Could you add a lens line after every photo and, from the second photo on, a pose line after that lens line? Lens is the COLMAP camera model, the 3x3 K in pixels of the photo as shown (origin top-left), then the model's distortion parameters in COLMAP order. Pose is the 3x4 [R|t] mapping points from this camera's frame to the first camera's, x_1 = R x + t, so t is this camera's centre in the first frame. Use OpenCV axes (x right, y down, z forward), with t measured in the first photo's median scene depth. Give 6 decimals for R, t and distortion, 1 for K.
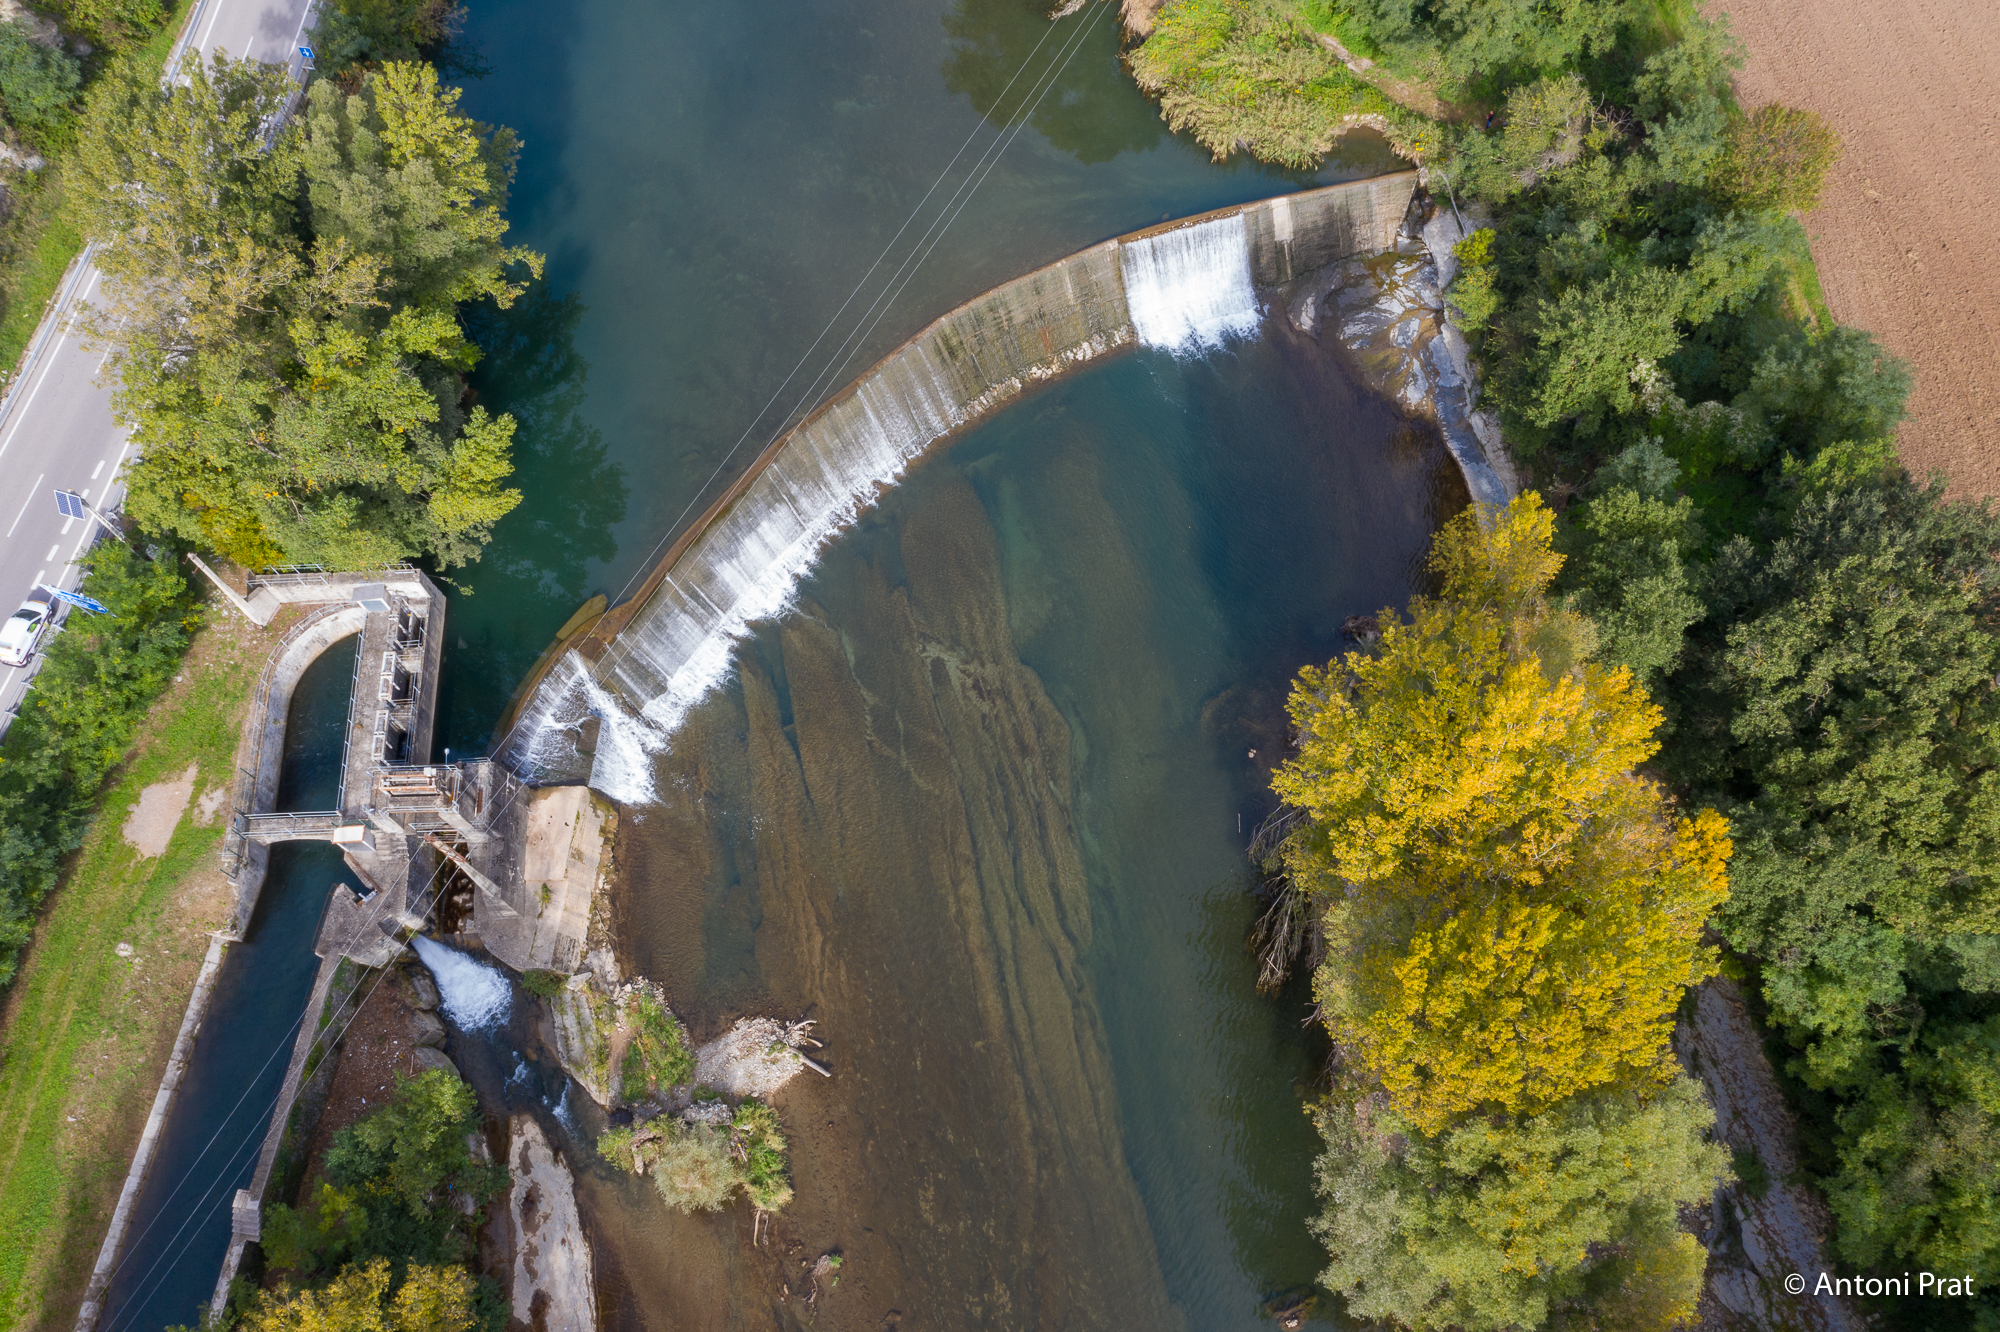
lens RADIAL K [[1571.7, 0, 992.3], [0, 1571.7, 674.3], [0, 0, 1]] dist [-0.021114, 0.009801]
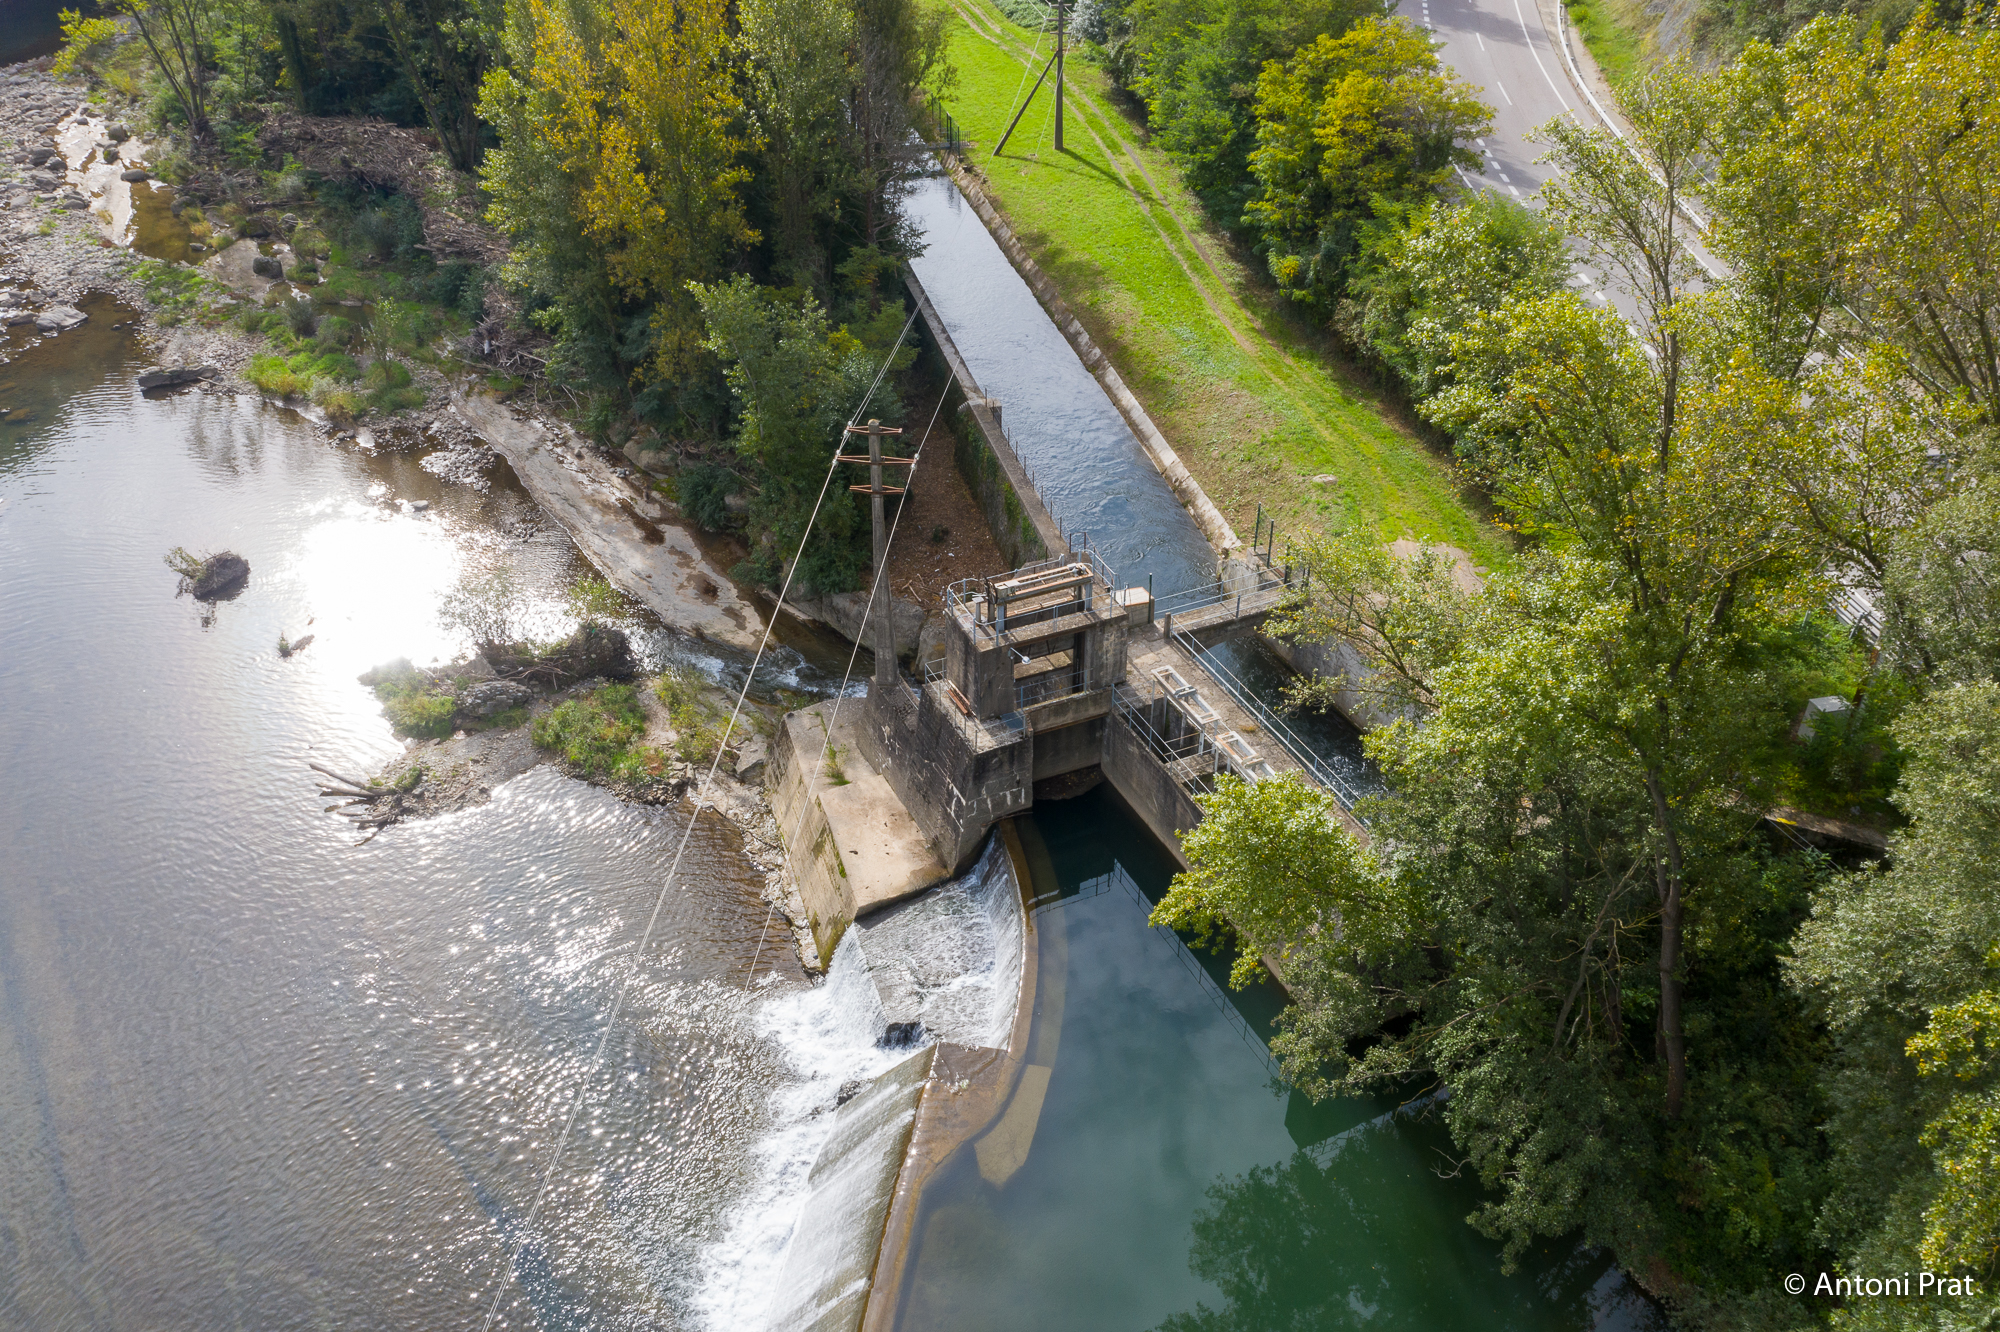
lens RADIAL K [[1571.7, 0, 992.3], [0, 1571.7, 674.3], [0, 0, 1]] dist [-0.021114, 0.009801]
pose [[-0.919643, 0.237212, -0.313027, -0.155960], [-0.357760, -0.177081, 0.916870, -0.389328], [0.162062, 0.955182, 0.247716, 0.789263]]
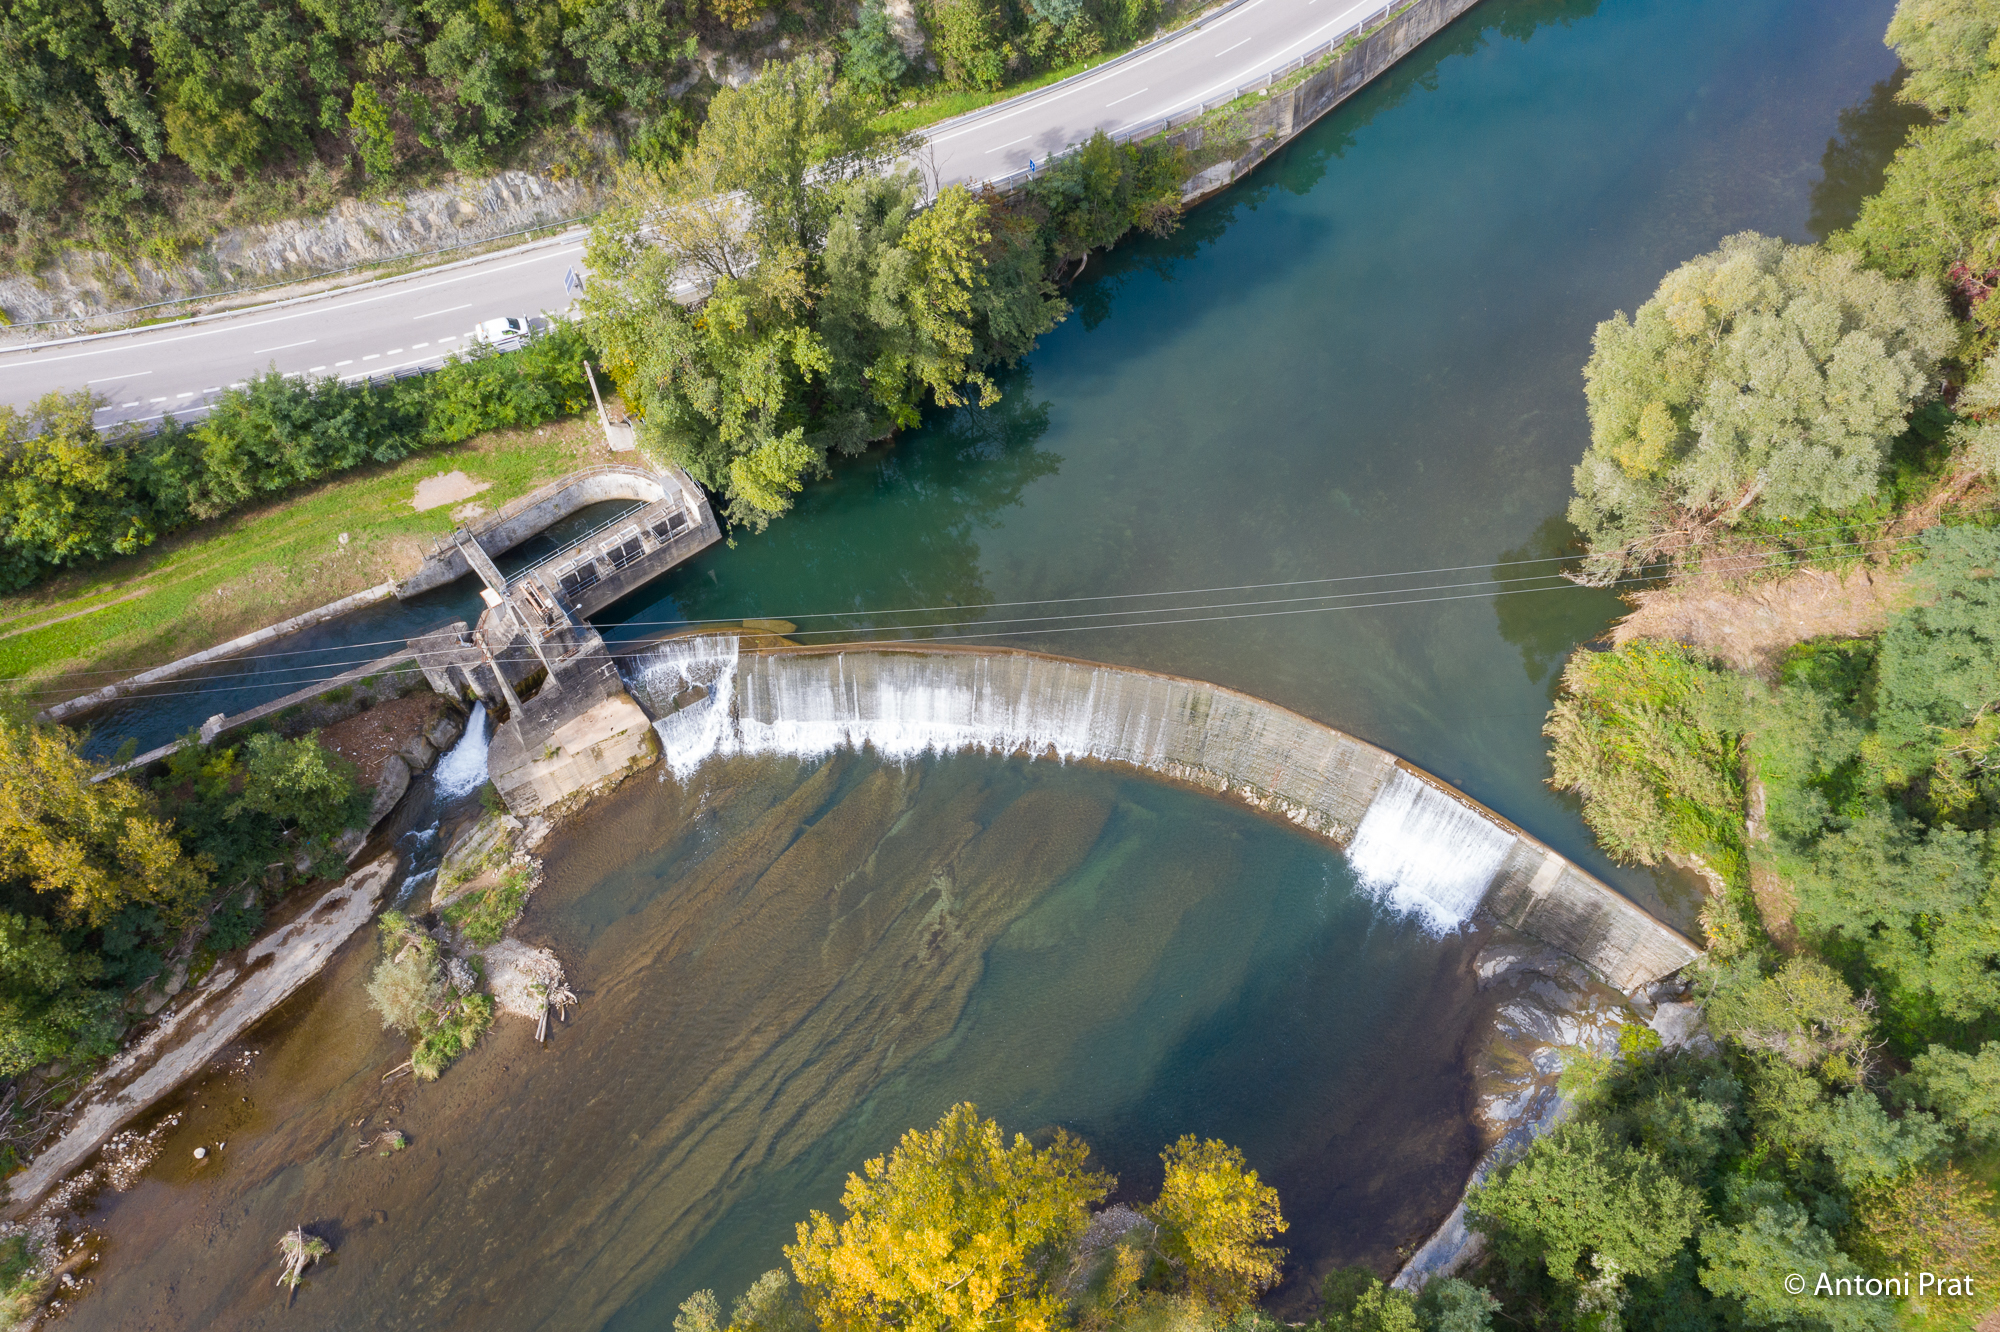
lens RADIAL K [[1571.7, 0, 992.3], [0, 1571.7, 674.3], [0, 0, 1]] dist [-0.021114, 0.009801]
pose [[0.582028, 0.687331, -0.434535, 0.355546], [-0.747991, 0.662149, 0.045483, -0.187492], [0.318988, 0.298556, 0.899506, 0.034032]]
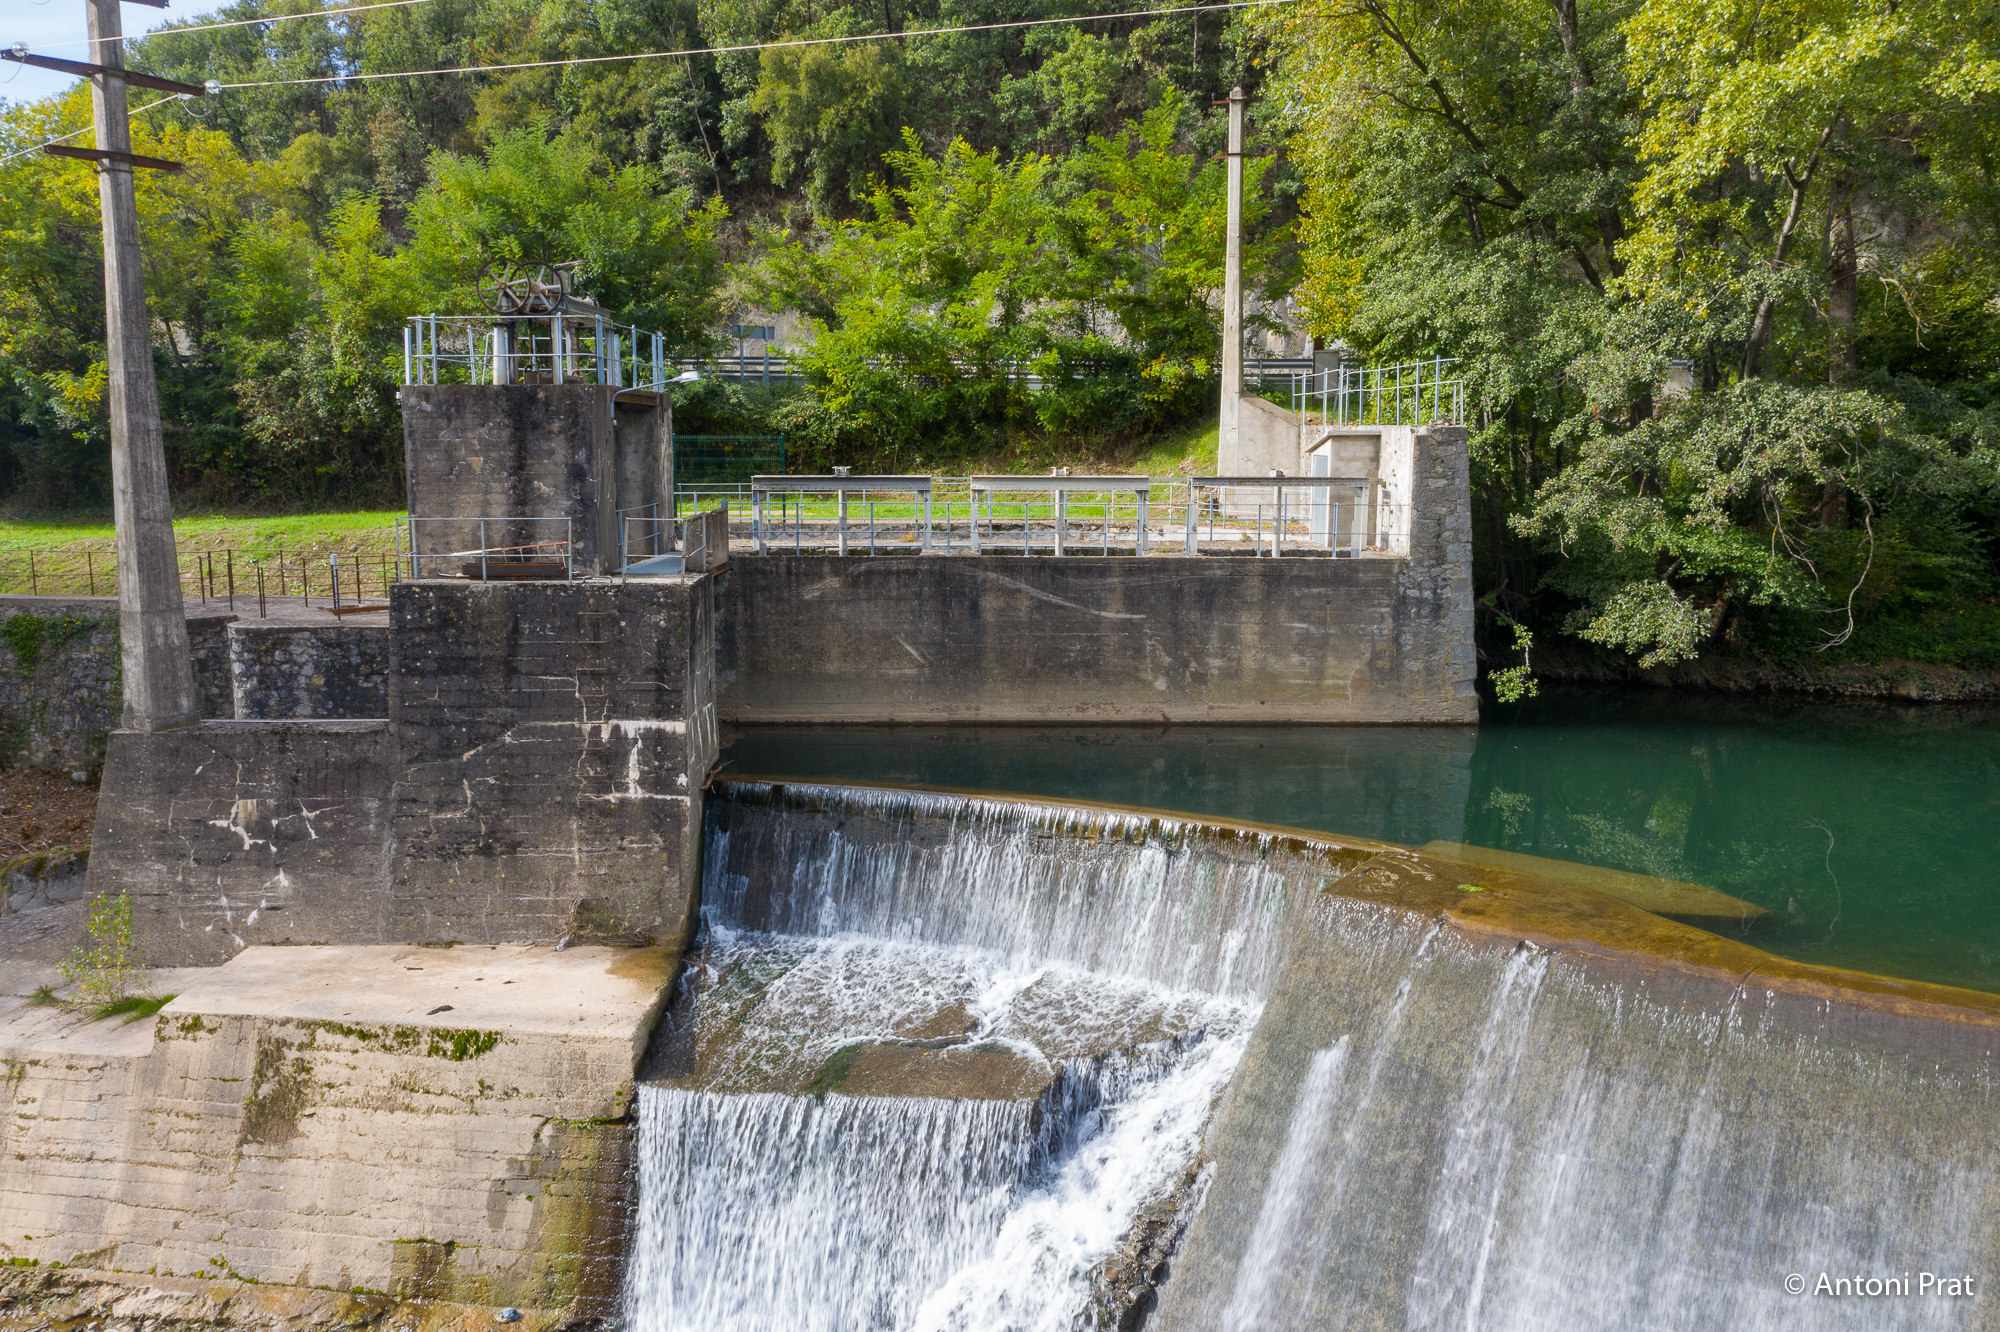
lens RADIAL K [[1571.7, 0, 992.3], [0, 1571.7, 674.3], [0, 0, 1]] dist [-0.021114, 0.009801]
pose [[-0.031816, 0.159412, -0.986699, -0.086189], [-0.922881, 0.374364, 0.090240, -0.000384], [0.383770, 0.913477, 0.135207, 0.930234]]
